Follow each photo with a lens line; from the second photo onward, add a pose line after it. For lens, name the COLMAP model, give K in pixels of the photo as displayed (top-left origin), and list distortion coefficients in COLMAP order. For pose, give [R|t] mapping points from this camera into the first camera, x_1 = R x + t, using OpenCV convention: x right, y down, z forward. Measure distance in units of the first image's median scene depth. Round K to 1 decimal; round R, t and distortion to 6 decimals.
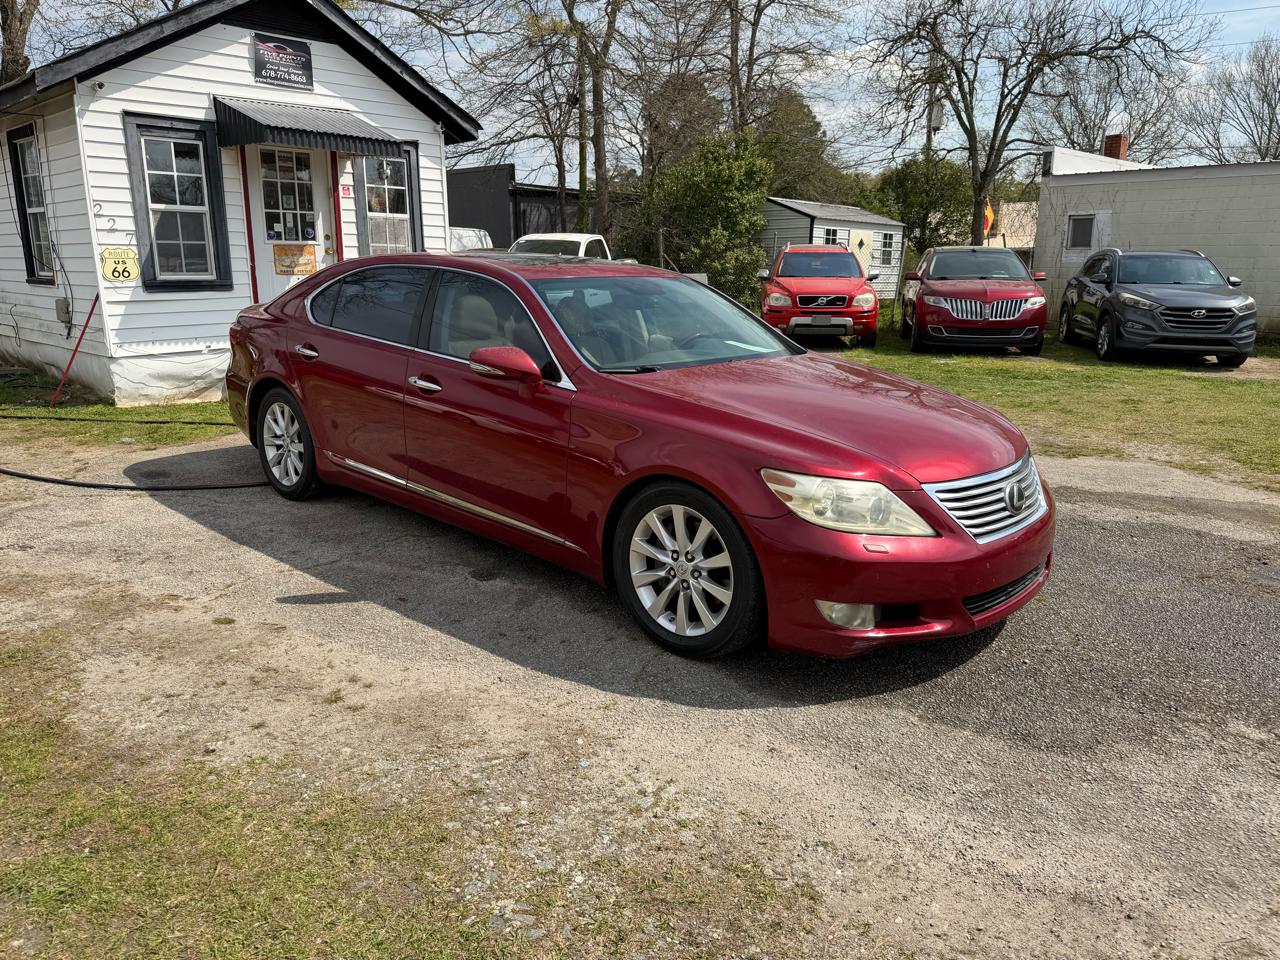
lens RADIAL K [[905.7, 0, 643.2], [0, 905.7, 481.4], [0, 0, 1]] dist [0.022925, -0.036806]
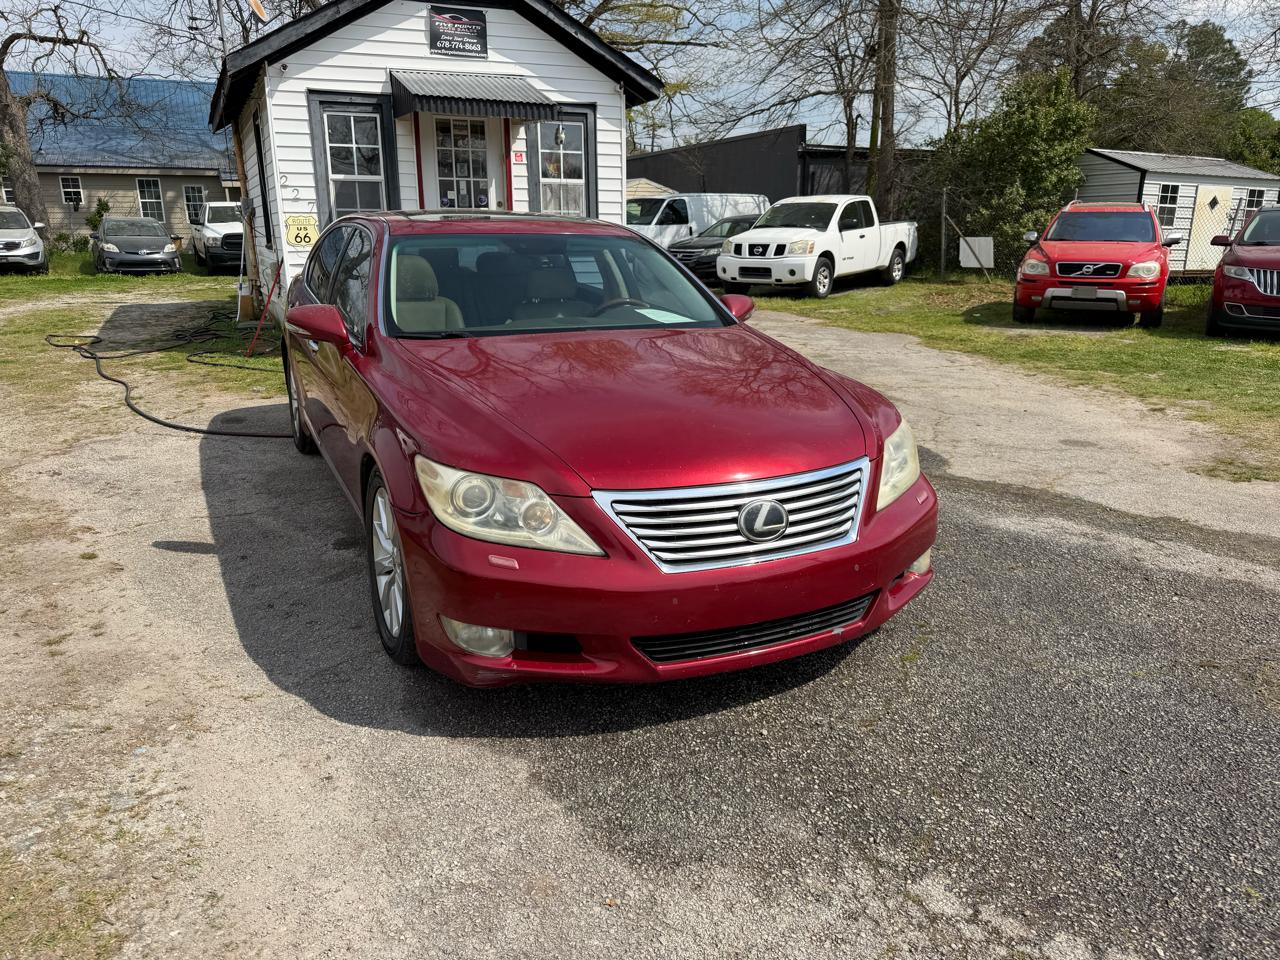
lens RADIAL K [[911.0, 0, 635.3], [0, 911.0, 489.5], [0, 0, 1]] dist [0.039918, -0.063796]
pose [[0.926685, 0.094893, -0.363662, 0.226312], [-0.080909, 0.995283, 0.053534, -0.015672], [0.367027, -0.020185, 0.929991, 0.095453]]
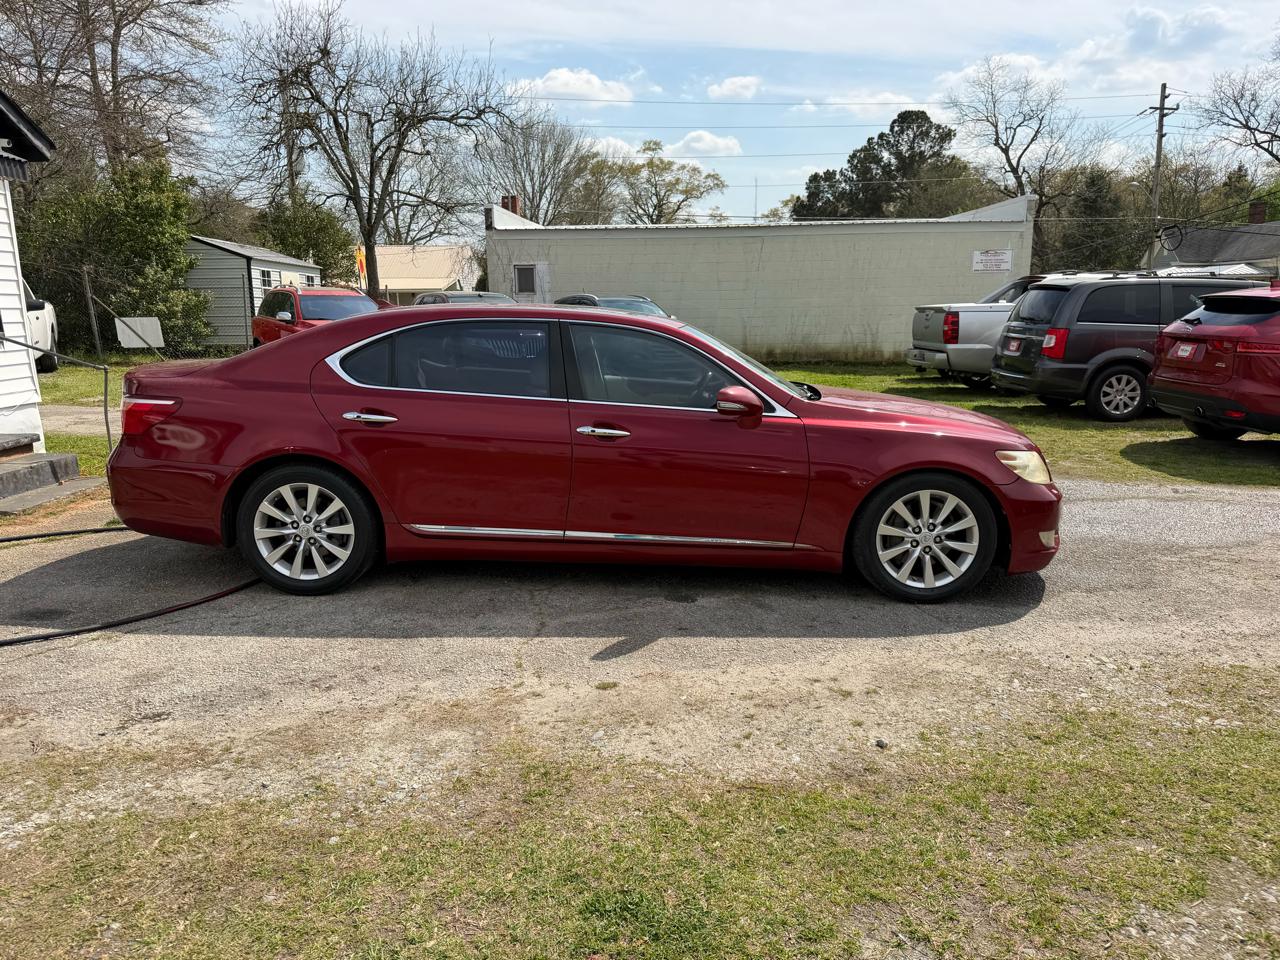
lens RADIAL K [[897.9, 0, 630.8], [0, 897.9, 493.8], [0, 0, 1]] dist [0.055380, -0.067860]
pose [[0.744717, -0.147557, 0.650864, -0.440550], [0.166249, 0.985525, 0.033206, -0.032496], [-0.646342, 0.083476, 0.758468, 0.101224]]
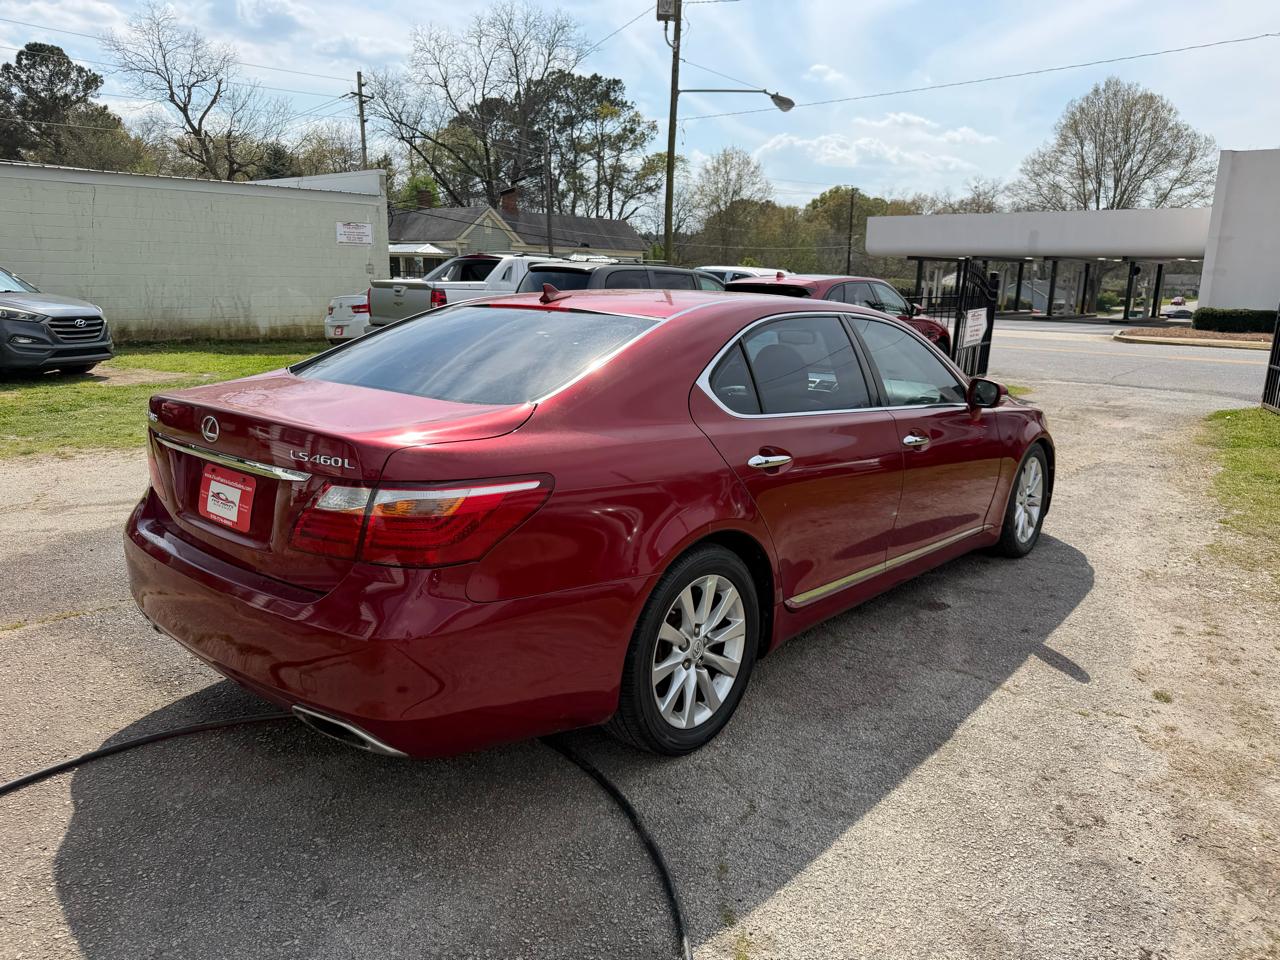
lens RADIAL K [[905.7, 0, 643.2], [0, 905.7, 481.4], [0, 0, 1]] dist [0.022925, -0.036806]
pose [[-0.044928, -0.225190, 0.973278, -0.552844], [0.213649, 0.949555, 0.229564, -0.165277], [-0.975877, 0.218254, 0.005450, 0.624487]]
